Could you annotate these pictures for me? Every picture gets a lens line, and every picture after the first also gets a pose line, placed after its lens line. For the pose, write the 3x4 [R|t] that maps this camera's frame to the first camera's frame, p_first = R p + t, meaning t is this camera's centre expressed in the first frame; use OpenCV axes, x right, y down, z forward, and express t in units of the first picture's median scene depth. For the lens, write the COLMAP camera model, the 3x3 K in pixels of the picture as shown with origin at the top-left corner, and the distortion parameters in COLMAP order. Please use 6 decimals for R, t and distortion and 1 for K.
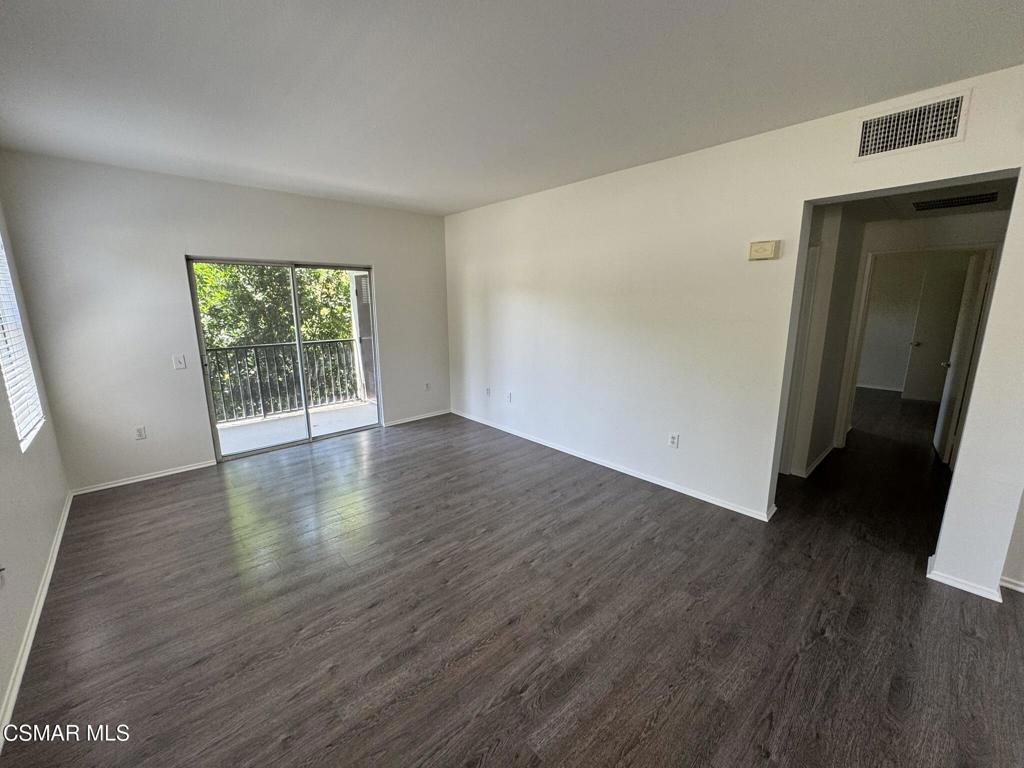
lens RADIAL K [[411.7, 0, 512.0], [0, 411.7, 384.0], [0, 0, 1]] dist [0.000210, -0.000027]
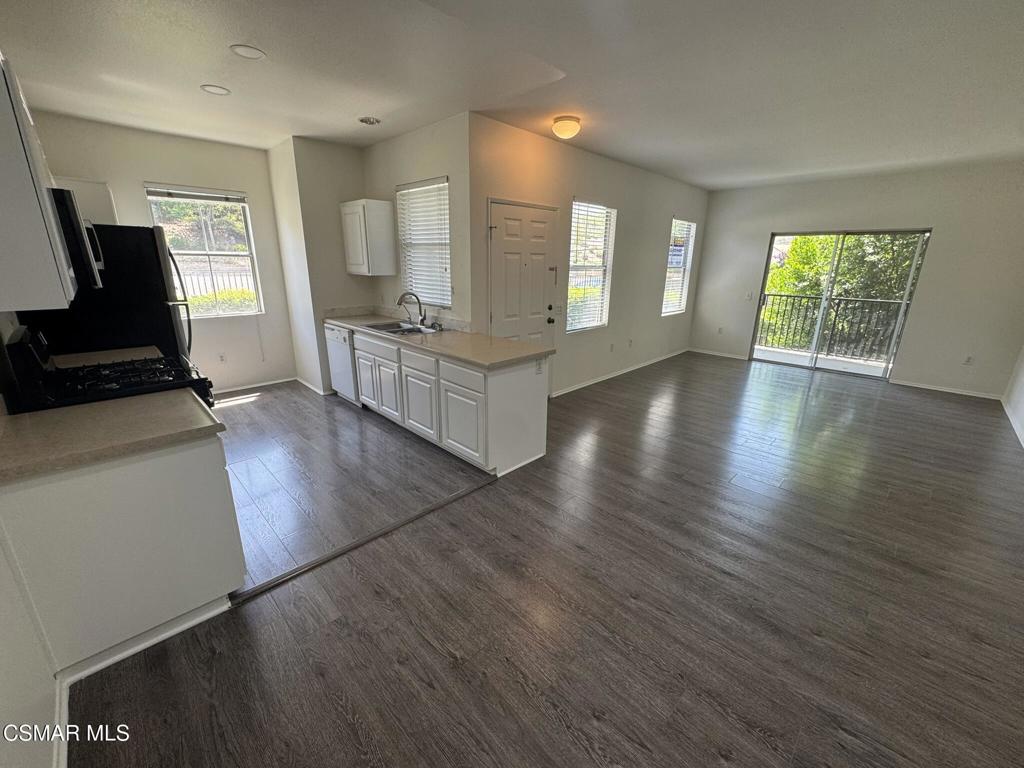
lens RADIAL K [[411.7, 0, 512.0], [0, 411.7, 384.0], [0, 0, 1]] dist [0.000210, -0.000027]
pose [[0.045328, 0.294538, -0.954564, 0.958451], [-0.214990, 0.936032, 0.278611, 0.030319], [0.975564, 0.192593, 0.105751, -0.105913]]
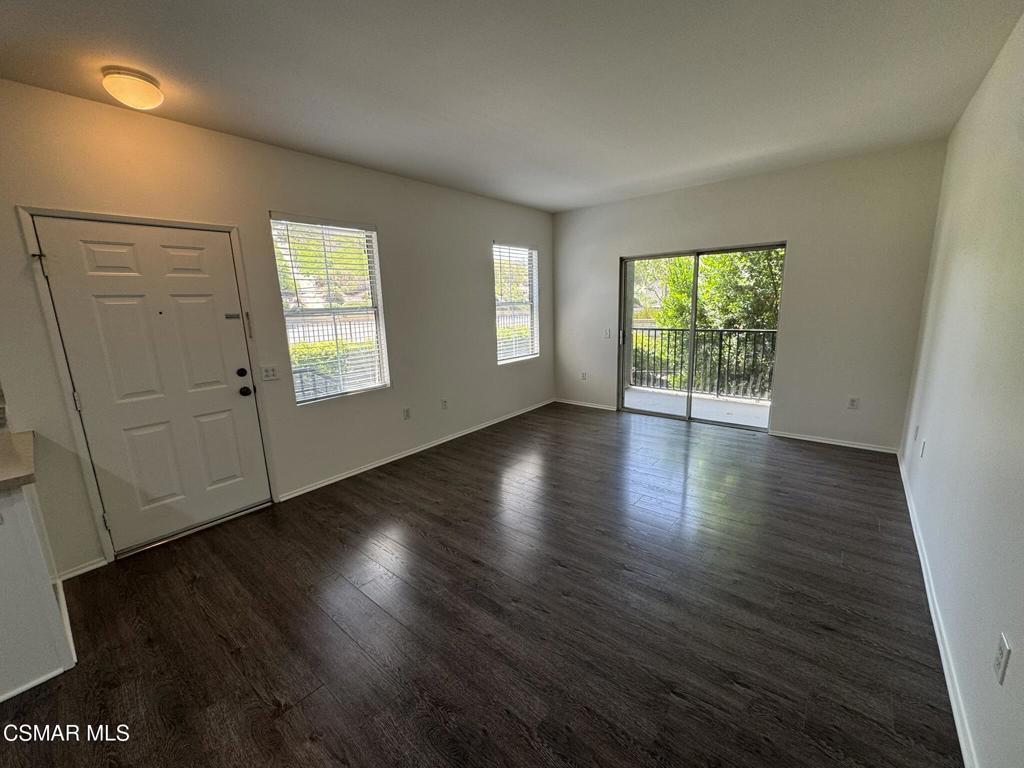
lens RADIAL K [[409.6, 0, 508.2], [0, 409.6, 382.6], [0, 0, 1]] dist [-0.002335, 0.000290]
pose [[0.126135, 0.192173, -0.973221, 0.593738], [-0.168264, 0.970986, 0.169924, -0.072368], [0.977639, 0.142325, 0.154811, 0.478298]]
